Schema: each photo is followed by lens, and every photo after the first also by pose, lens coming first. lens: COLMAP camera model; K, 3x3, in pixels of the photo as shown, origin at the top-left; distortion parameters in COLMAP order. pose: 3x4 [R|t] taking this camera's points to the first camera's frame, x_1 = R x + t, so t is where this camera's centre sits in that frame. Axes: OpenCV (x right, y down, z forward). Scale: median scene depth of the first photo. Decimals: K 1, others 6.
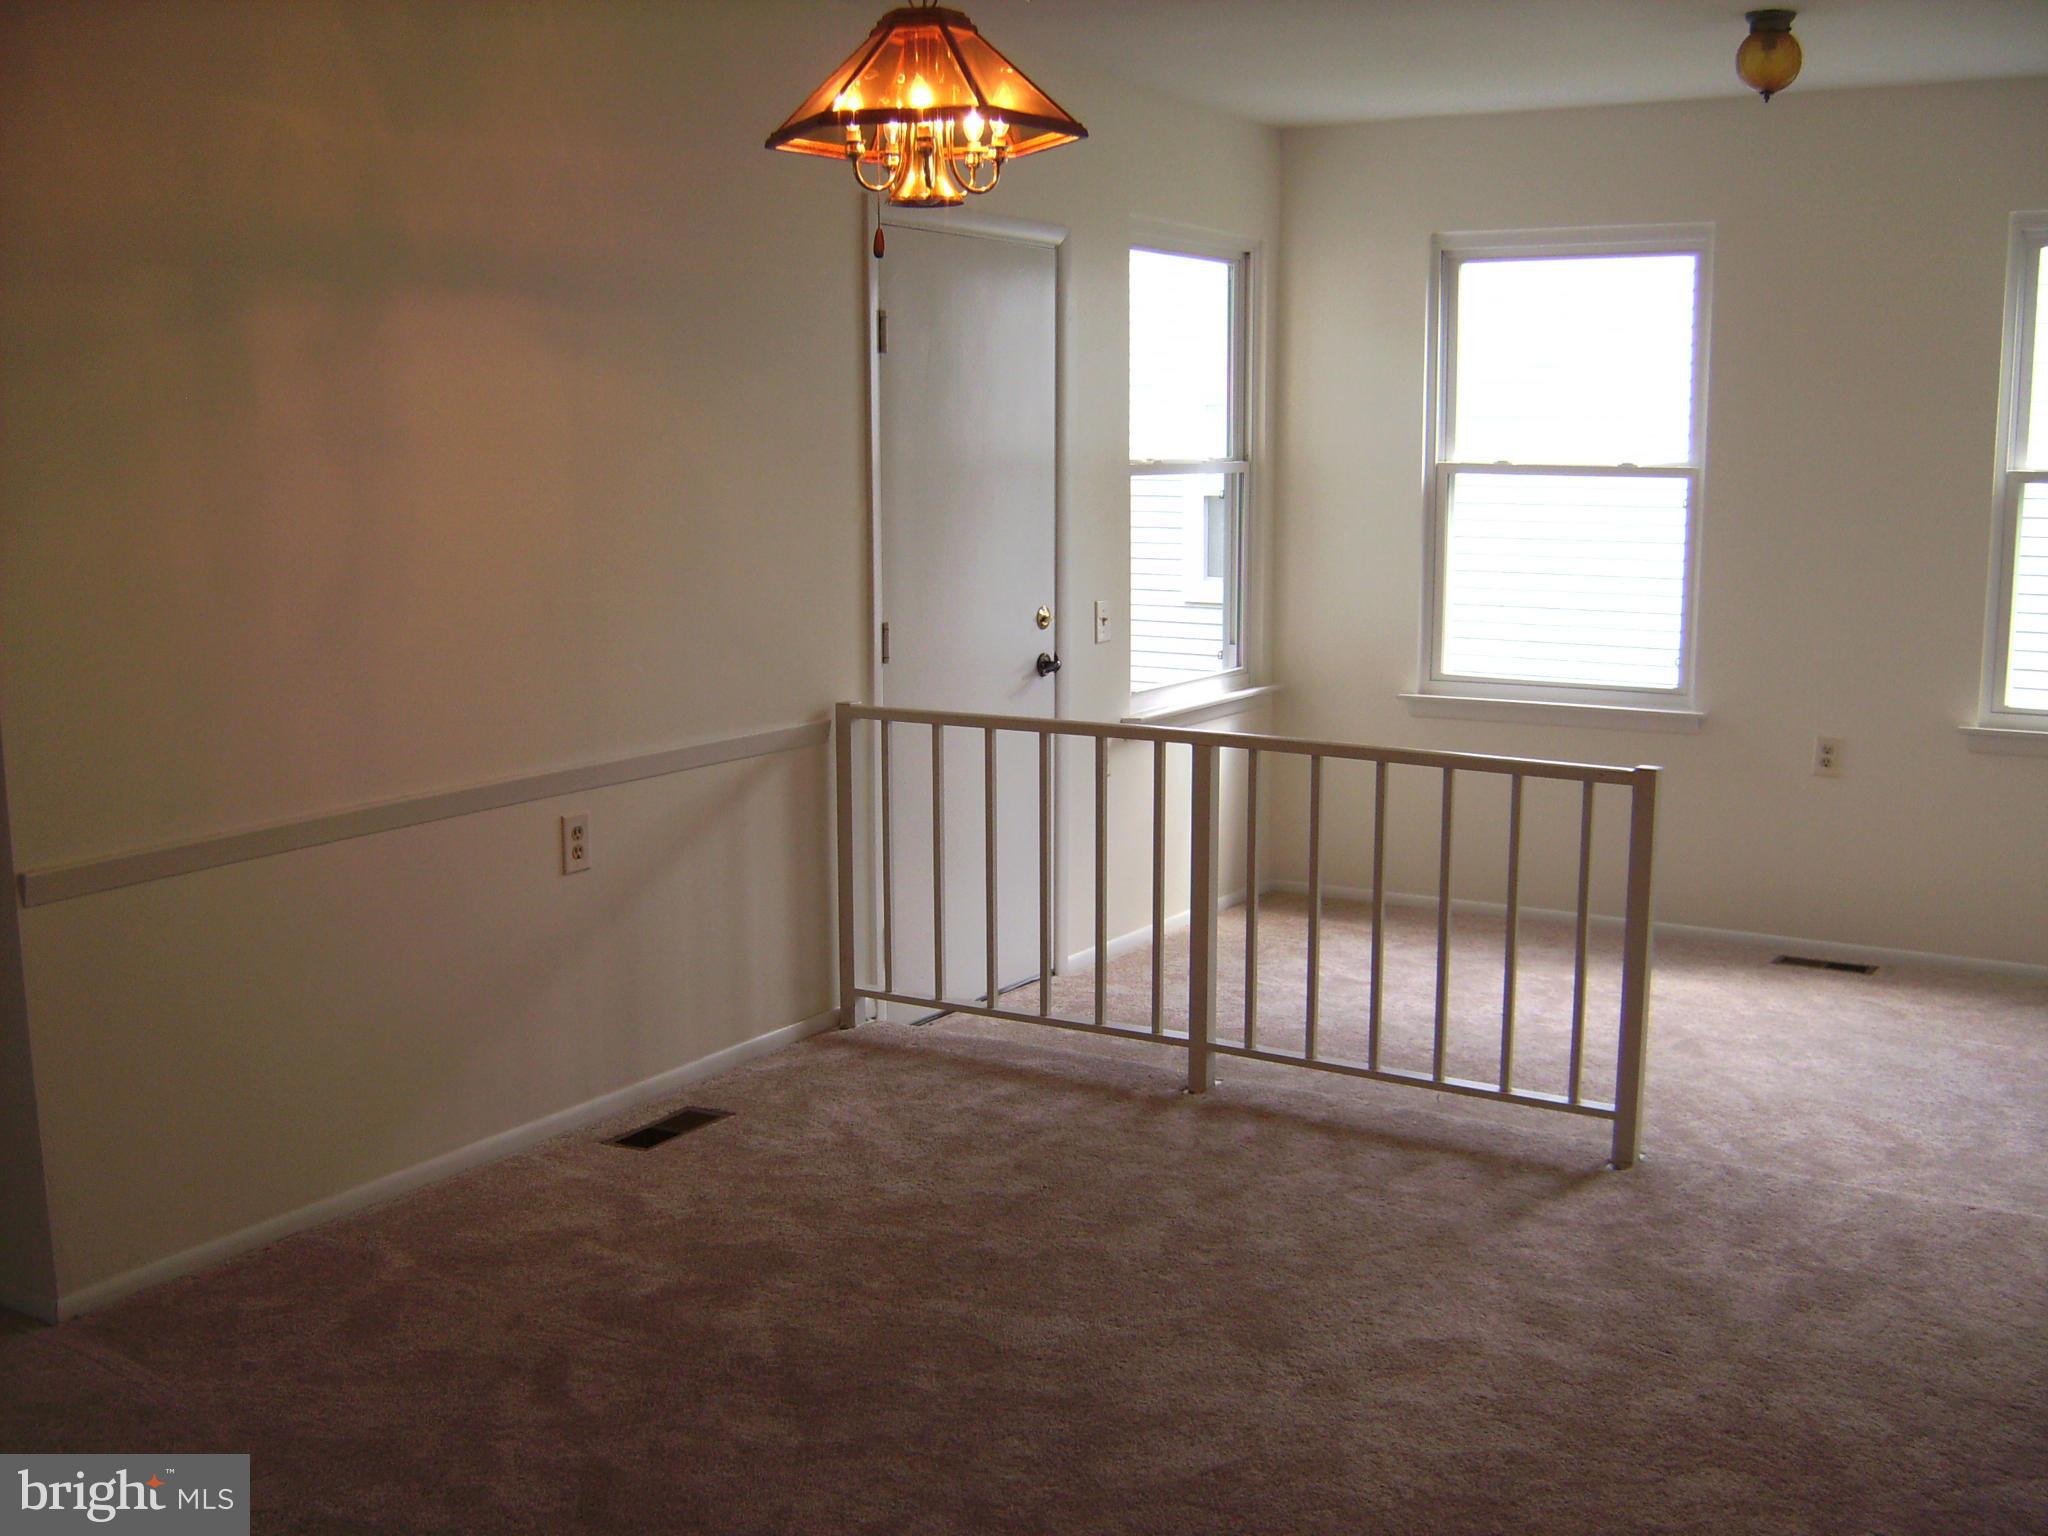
lens RADIAL K [[2157.4, 0, 1018.1], [0, 2157.4, 771.4], [0, 0, 1]] dist [-0.097018, 0.000000]
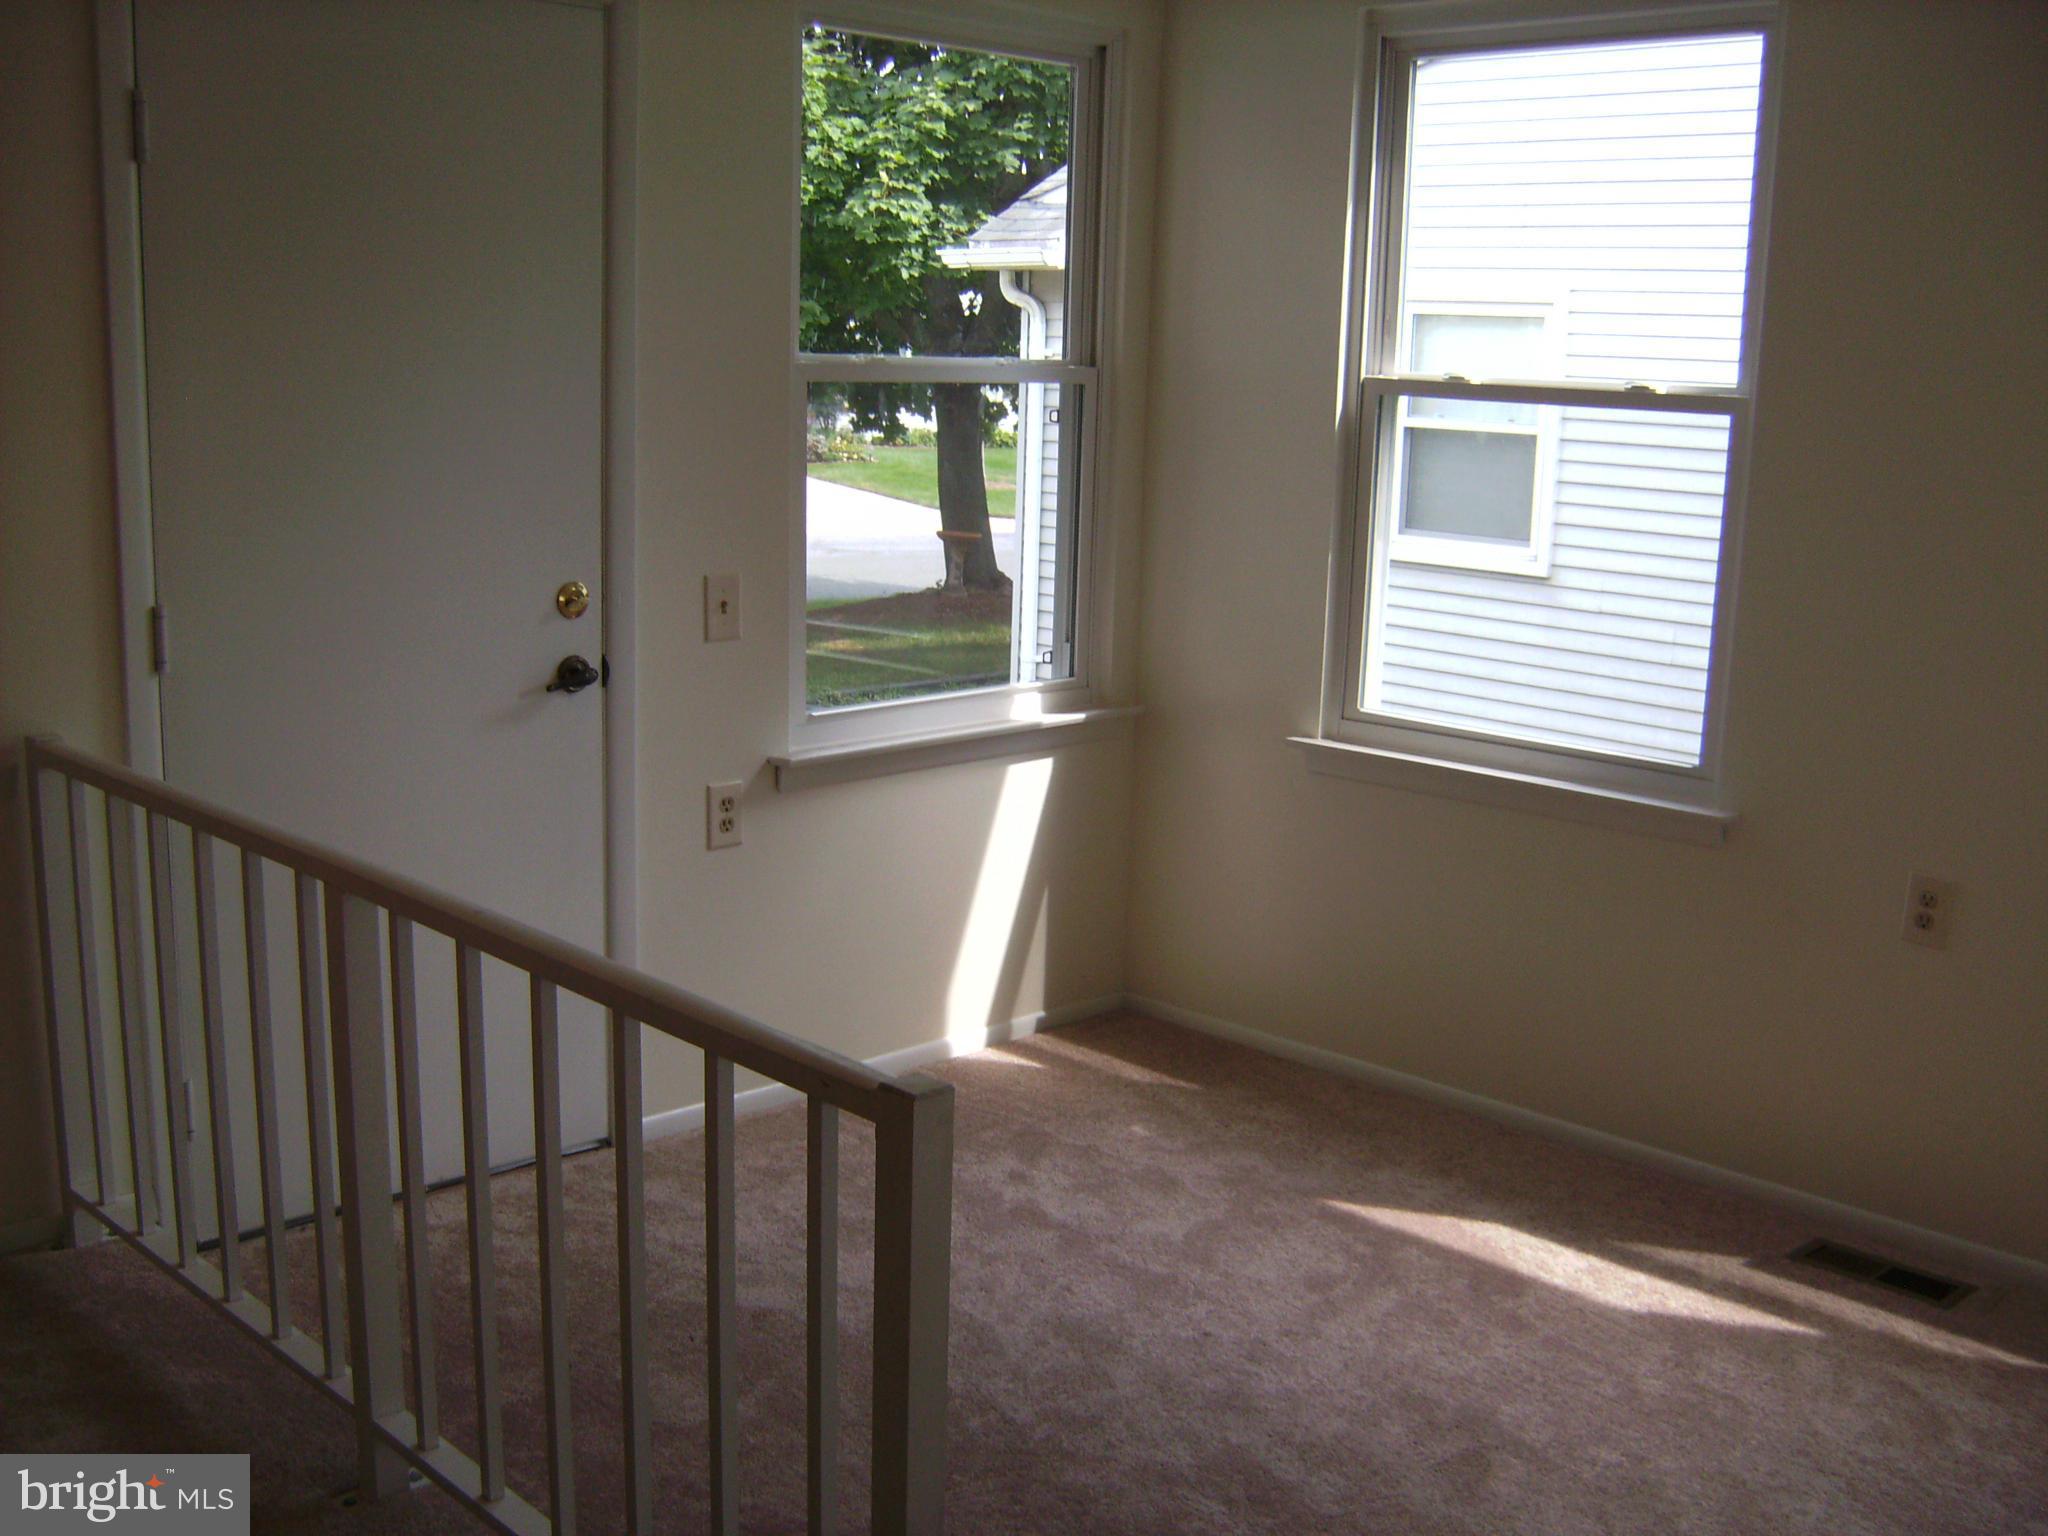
lens RADIAL K [[2157.4, 0, 1030.7], [0, 2157.4, 771.9], [0, 0, 1]] dist [-0.097018, 0.000000]
pose [[0.973041, 0.070920, -0.219457, 0.258603], [-0.063113, 0.997106, 0.042392, -0.051333], [0.221828, -0.027399, 0.974701, 0.378048]]
